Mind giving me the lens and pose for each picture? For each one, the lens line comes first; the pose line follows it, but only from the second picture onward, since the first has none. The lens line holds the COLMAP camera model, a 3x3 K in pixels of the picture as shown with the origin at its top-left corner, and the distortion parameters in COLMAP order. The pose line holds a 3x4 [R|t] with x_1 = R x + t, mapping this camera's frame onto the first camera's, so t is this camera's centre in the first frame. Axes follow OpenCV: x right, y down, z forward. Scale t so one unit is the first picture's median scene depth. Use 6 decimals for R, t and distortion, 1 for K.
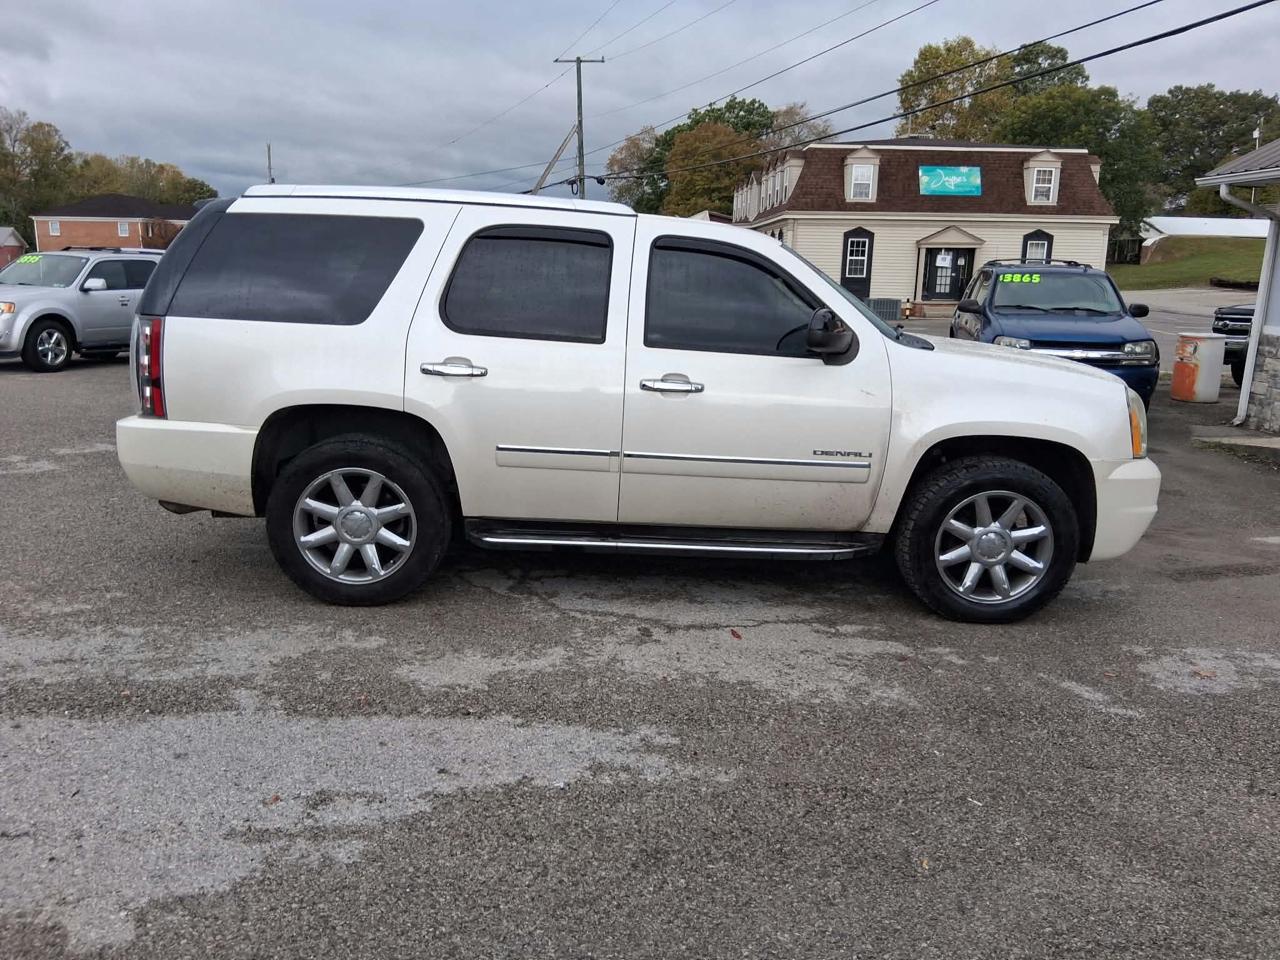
lens RADIAL K [[968.8, 0, 643.3], [0, 968.8, 480.1], [0, 0, 1]] dist [0.062579, -0.103481]
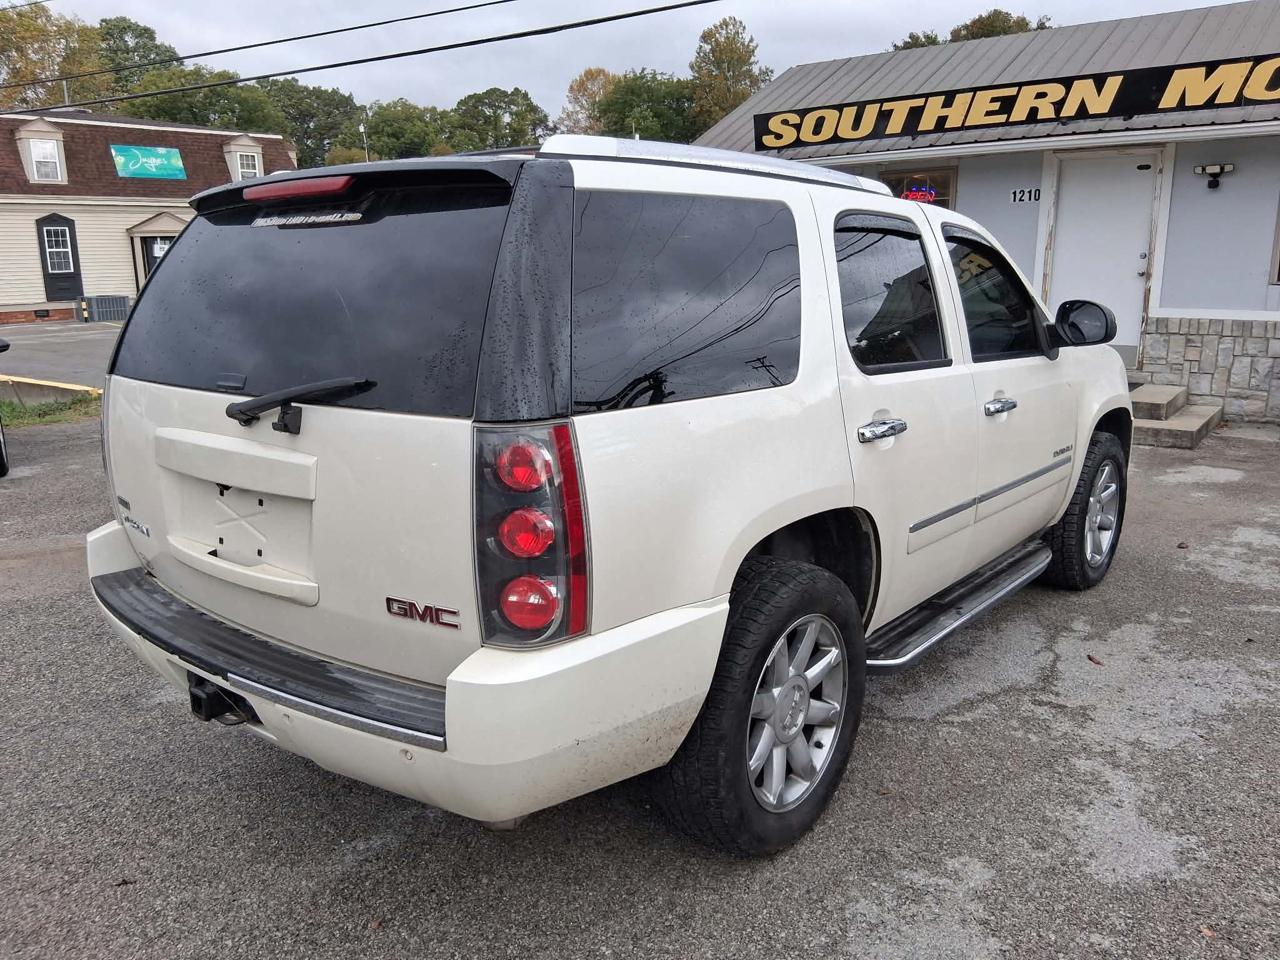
lens RADIAL K [[968.8, 0, 638.0], [0, 968.8, 482.1], [0, 0, 1]] dist [0.062579, -0.103481]
pose [[0.661437, -0.199547, 0.722967, -0.754048], [0.188924, 0.977202, 0.096874, -0.167162], [-0.725816, 0.072510, 0.684057, 0.631763]]
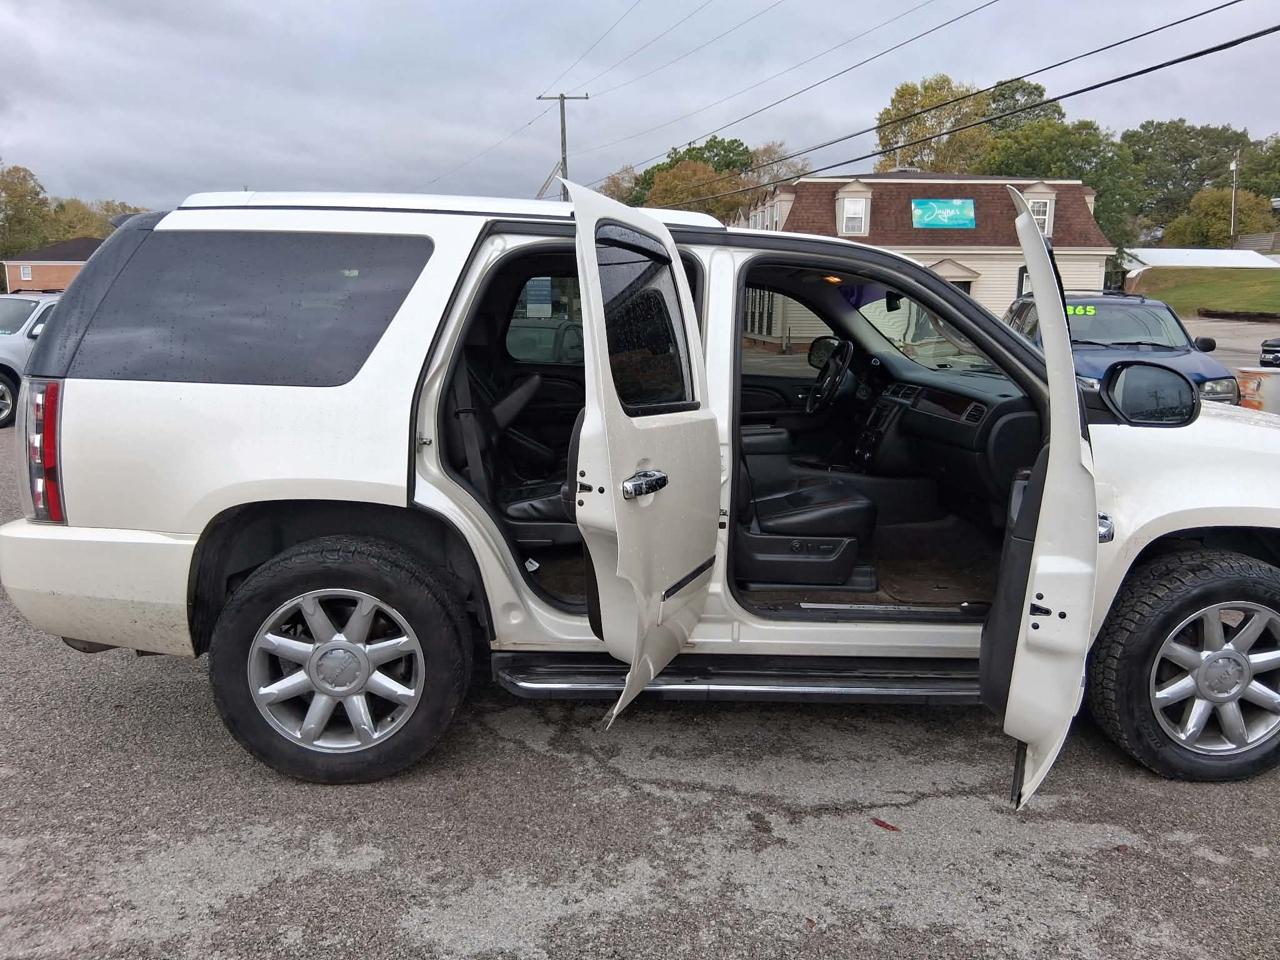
lens RADIAL K [[968.8, 0, 643.8], [0, 968.8, 473.9], [0, 0, 1]] dist [0.062579, -0.103481]
pose [[0.999670, -0.016097, 0.020037, -0.085031], [0.016952, 0.998920, -0.043272, -0.058865], [-0.019319, 0.043597, 0.998862, 0.281555]]
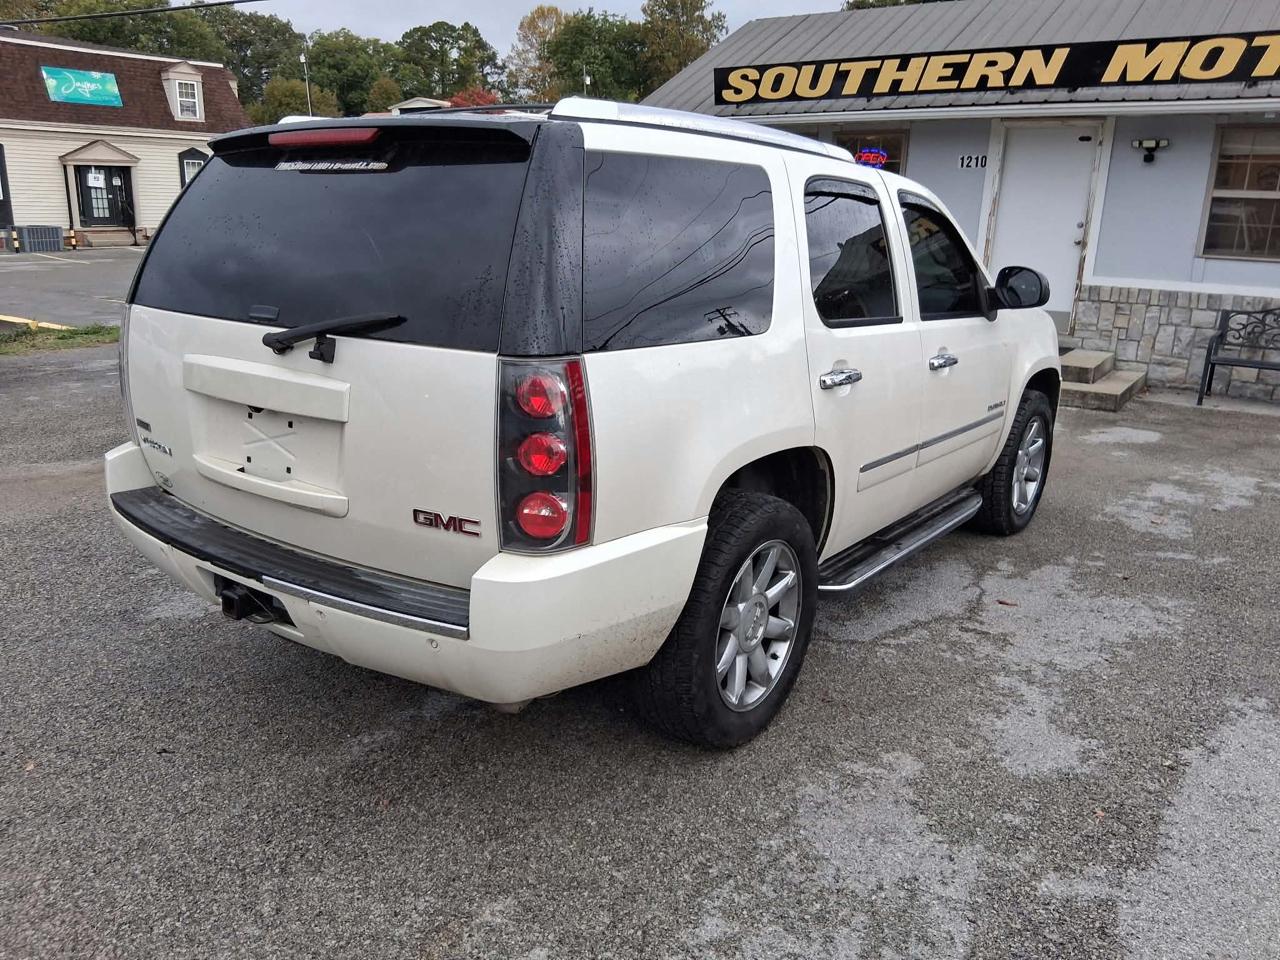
lens RADIAL K [[968.8, 0, 633.0], [0, 968.8, 489.8], [0, 0, 1]] dist [0.062579, -0.103481]
pose [[0.624465, -0.225154, 0.747897, -0.823540], [0.157674, 0.974175, 0.161623, -0.167883], [-0.764973, 0.016996, 0.643839, 0.610009]]
